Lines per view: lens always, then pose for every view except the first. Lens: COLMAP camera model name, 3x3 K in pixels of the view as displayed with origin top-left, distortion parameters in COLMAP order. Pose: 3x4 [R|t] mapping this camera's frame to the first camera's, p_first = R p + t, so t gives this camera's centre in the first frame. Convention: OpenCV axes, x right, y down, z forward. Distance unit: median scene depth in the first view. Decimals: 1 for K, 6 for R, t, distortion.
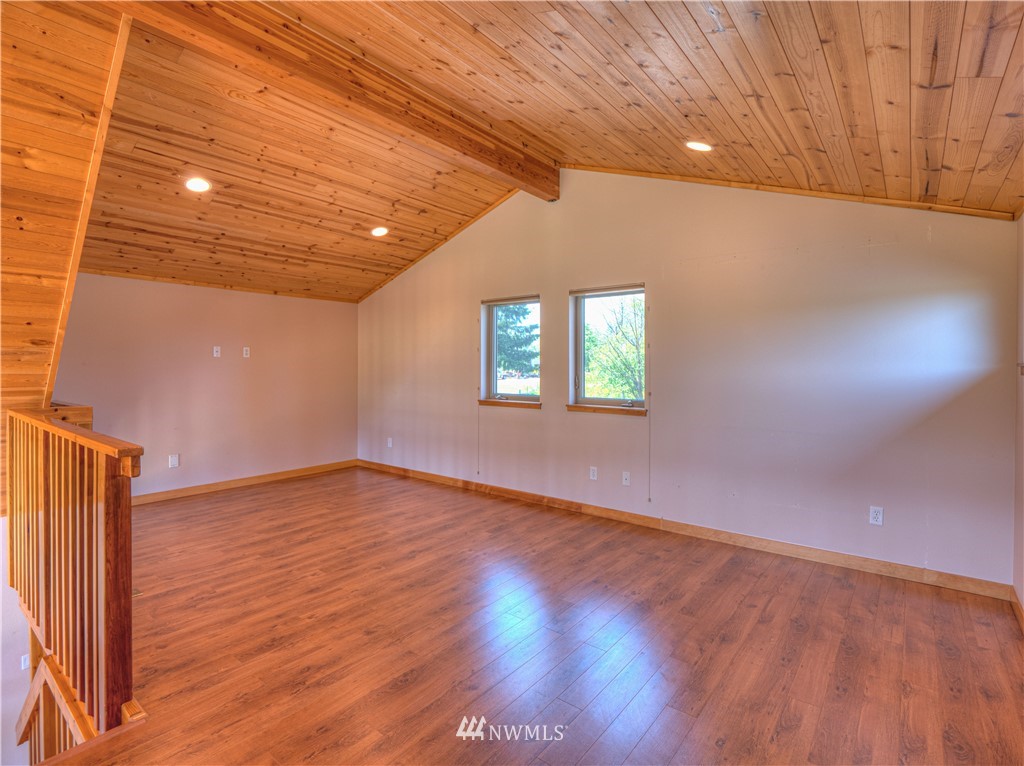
lens RADIAL K [[507.9, 0, 507.8], [0, 507.9, 377.6], [0, 0, 1]] dist [-0.006185, -0.001729]
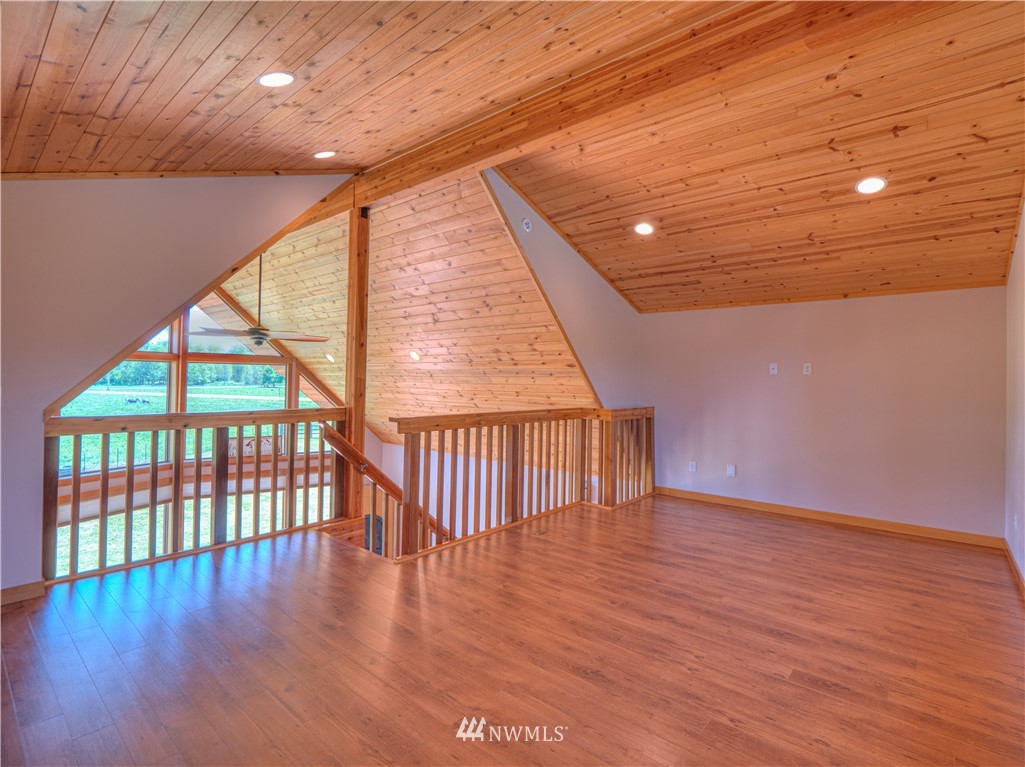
lens RADIAL K [[508.4, 0, 508.5], [0, 508.4, 379.9], [0, 0, 1]] dist [-0.006185, -0.001729]
pose [[-0.040781, -0.001432, -0.999167, 0.595295], [-0.038621, 0.999254, 0.000145, -0.014464], [0.998421, 0.038595, -0.040806, 0.750977]]
